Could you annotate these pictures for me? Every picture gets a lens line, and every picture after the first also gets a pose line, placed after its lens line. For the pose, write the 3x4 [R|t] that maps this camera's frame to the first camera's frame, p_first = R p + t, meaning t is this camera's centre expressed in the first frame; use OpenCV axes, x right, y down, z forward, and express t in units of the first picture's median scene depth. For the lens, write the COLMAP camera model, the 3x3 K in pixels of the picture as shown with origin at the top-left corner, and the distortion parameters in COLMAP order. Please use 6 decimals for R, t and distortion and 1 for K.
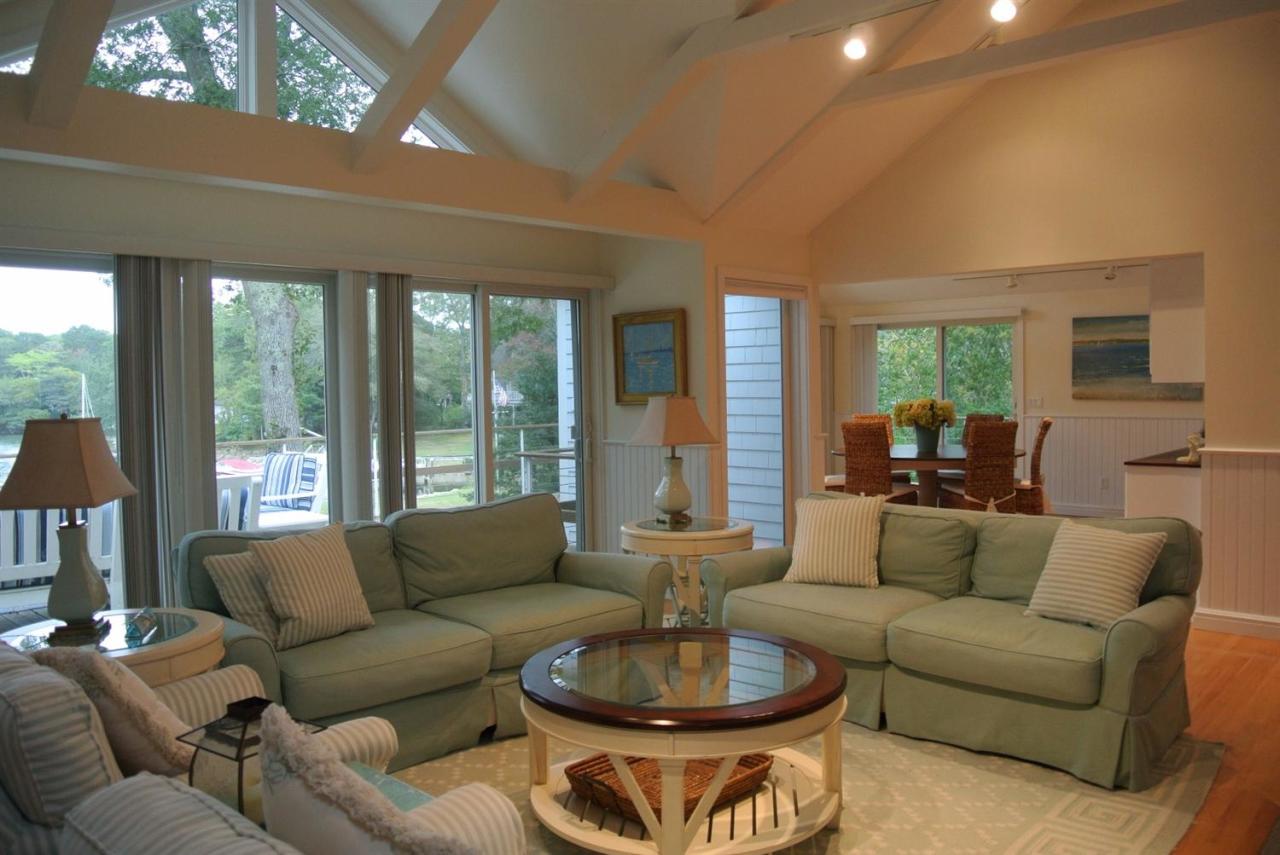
lens RADIAL K [[990.6, 0, 633.8], [0, 990.6, 411.6], [0, 0, 1]] dist [-0.087150, 0.040334]
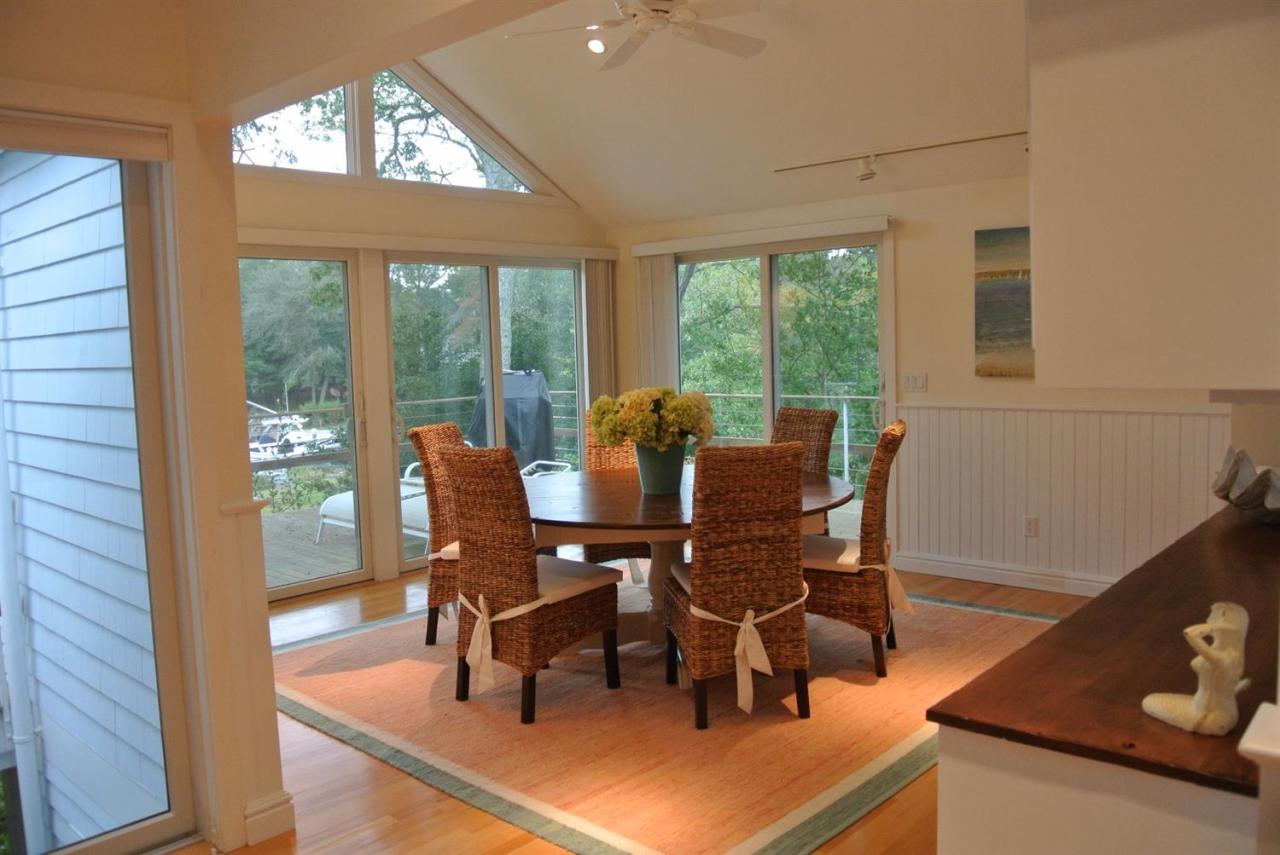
lens RADIAL K [[990.6, 0, 633.8], [0, 990.6, 411.6], [0, 0, 1]] dist [-0.087150, 0.040334]
pose [[0.999788, -0.017745, 0.010409, 0.051322], [0.017297, 0.998982, 0.041655, -0.004040], [-0.011137, -0.041466, 0.999078, 0.090783]]
